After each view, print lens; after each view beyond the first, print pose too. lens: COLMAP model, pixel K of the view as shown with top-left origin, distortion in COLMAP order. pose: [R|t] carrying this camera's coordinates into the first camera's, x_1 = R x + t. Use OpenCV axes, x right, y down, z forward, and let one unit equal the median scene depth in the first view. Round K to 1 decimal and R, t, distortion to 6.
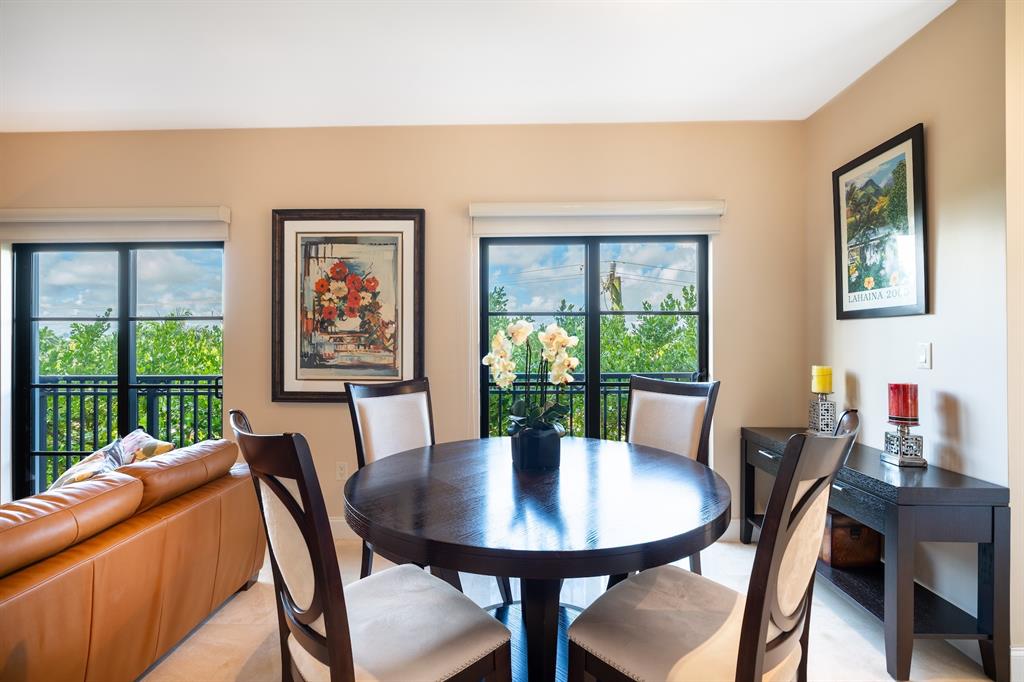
lens RADIAL K [[468.0, 0, 512.0], [0, 468.0, 337.7], [0, 0, 1]] dist [0.002416, 0.000716]
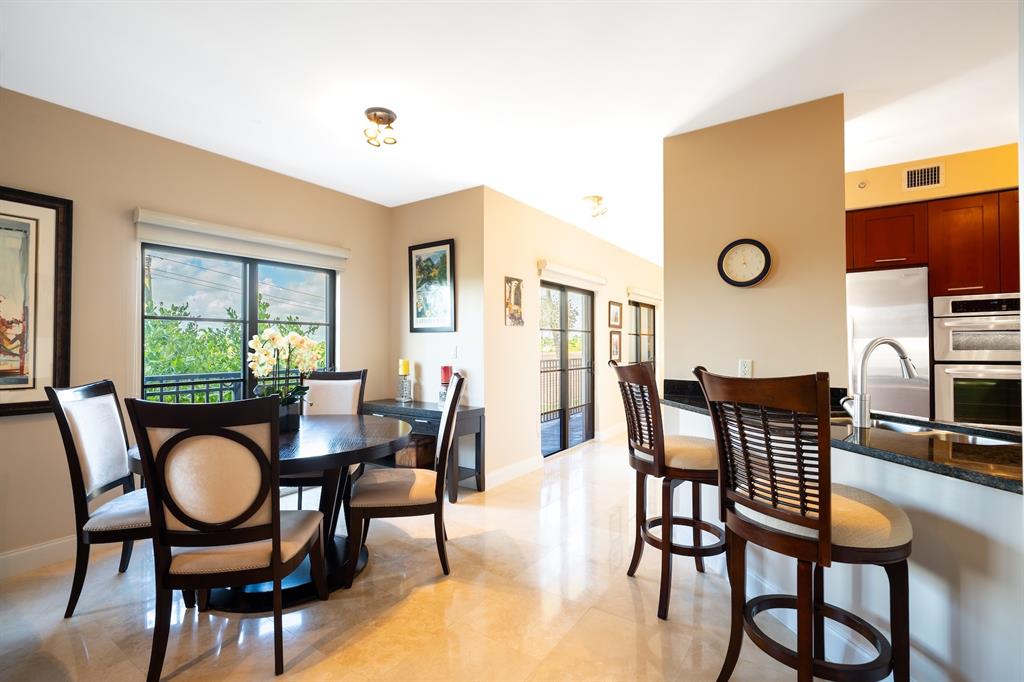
lens RADIAL K [[468.0, 0, 512.0], [0, 468.0, 337.7], [0, 0, 1]] dist [0.002416, 0.000716]
pose [[0.551103, 0.017203, 0.834260, -0.550837], [-0.006473, 0.999846, -0.016342, 0.006179], [-0.834412, 0.003606, 0.551130, -0.270991]]
